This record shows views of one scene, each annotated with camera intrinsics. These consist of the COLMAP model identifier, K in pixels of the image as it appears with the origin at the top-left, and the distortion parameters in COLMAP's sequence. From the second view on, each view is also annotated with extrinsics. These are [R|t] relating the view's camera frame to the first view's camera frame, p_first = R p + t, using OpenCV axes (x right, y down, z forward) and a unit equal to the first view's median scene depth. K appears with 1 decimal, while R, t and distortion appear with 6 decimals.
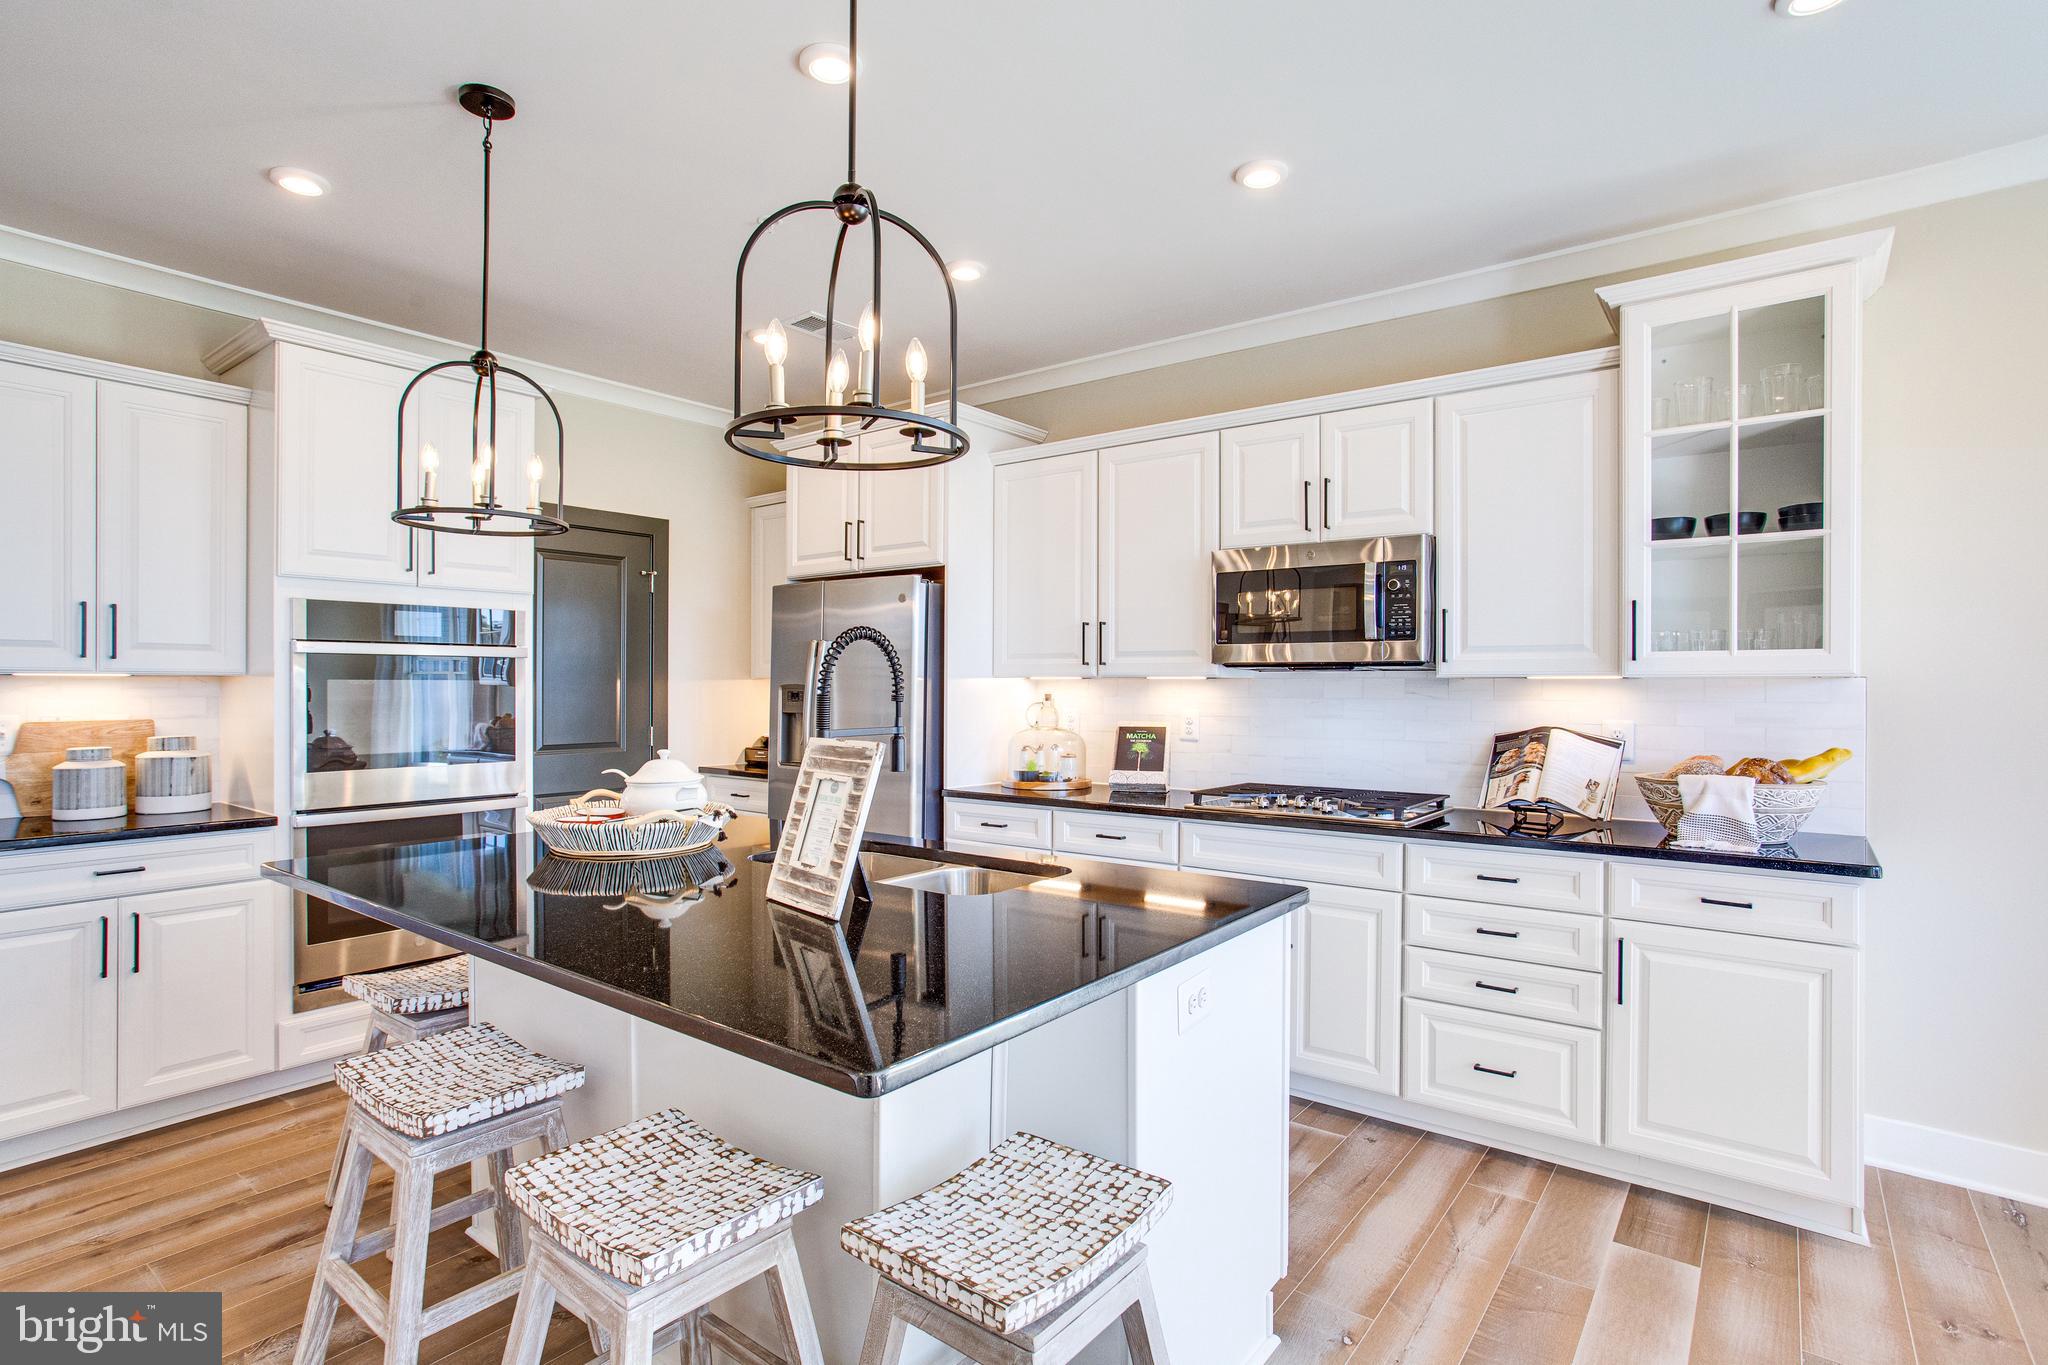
lens RADIAL K [[1009.0, 0, 1017.1], [0, 1009.0, 687.2], [0, 0, 1]] dist [-0.050592, 0.030088]
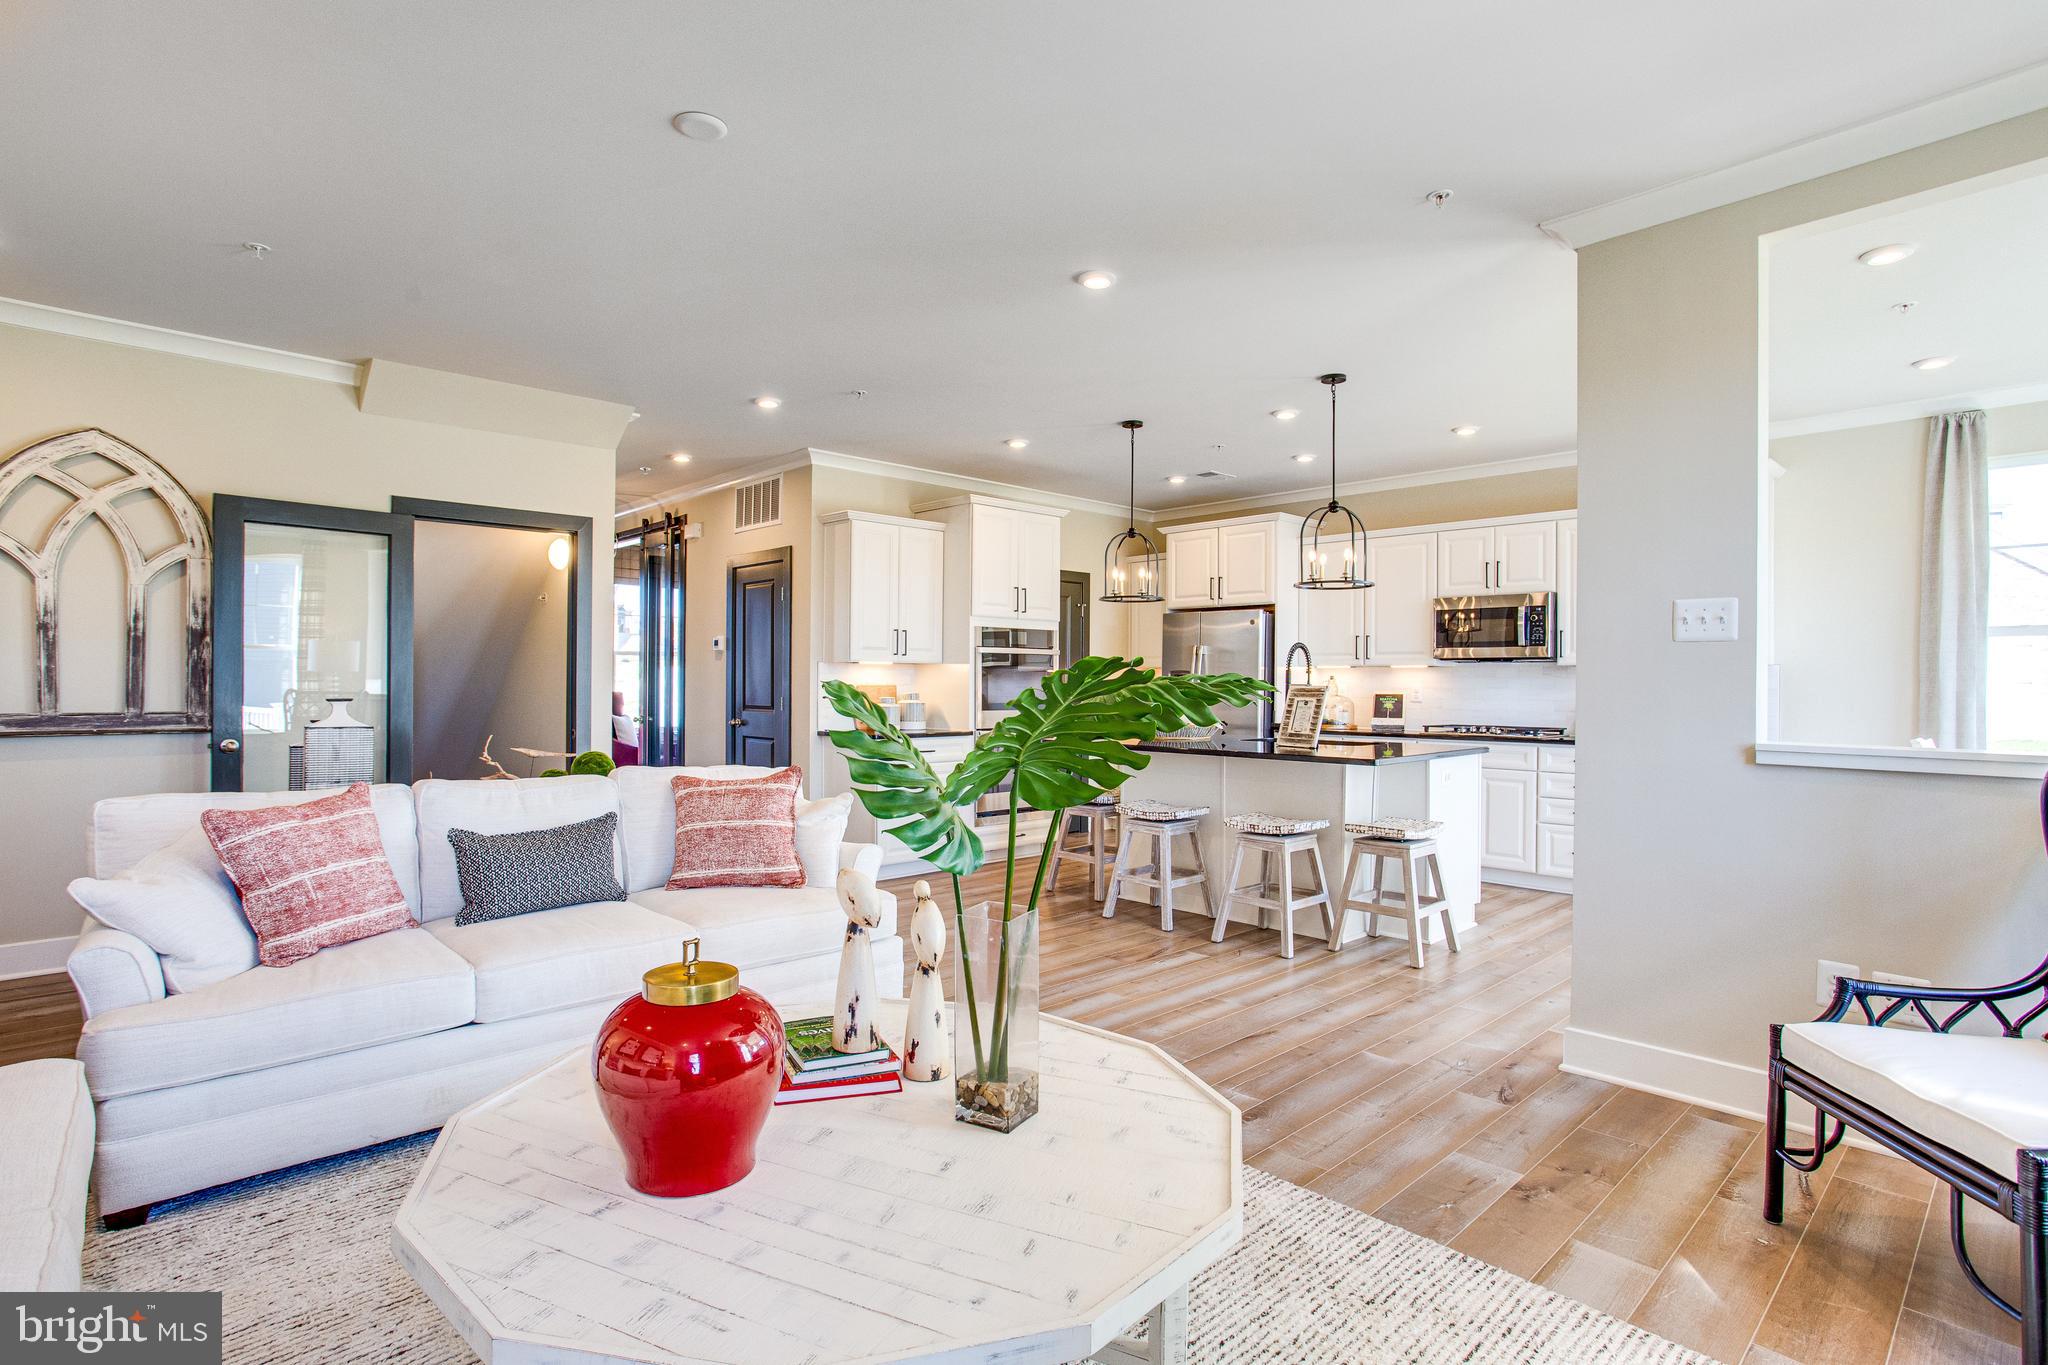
lens RADIAL K [[1009.0, 0, 1017.1], [0, 1009.0, 687.2], [0, 0, 1]] dist [-0.050592, 0.030088]
pose [[0.988262, 0.003310, -0.152733, -0.321874], [-0.002881, 0.999991, 0.003028, 0.030290], [0.152742, -0.002552, 0.988263, -1.072475]]
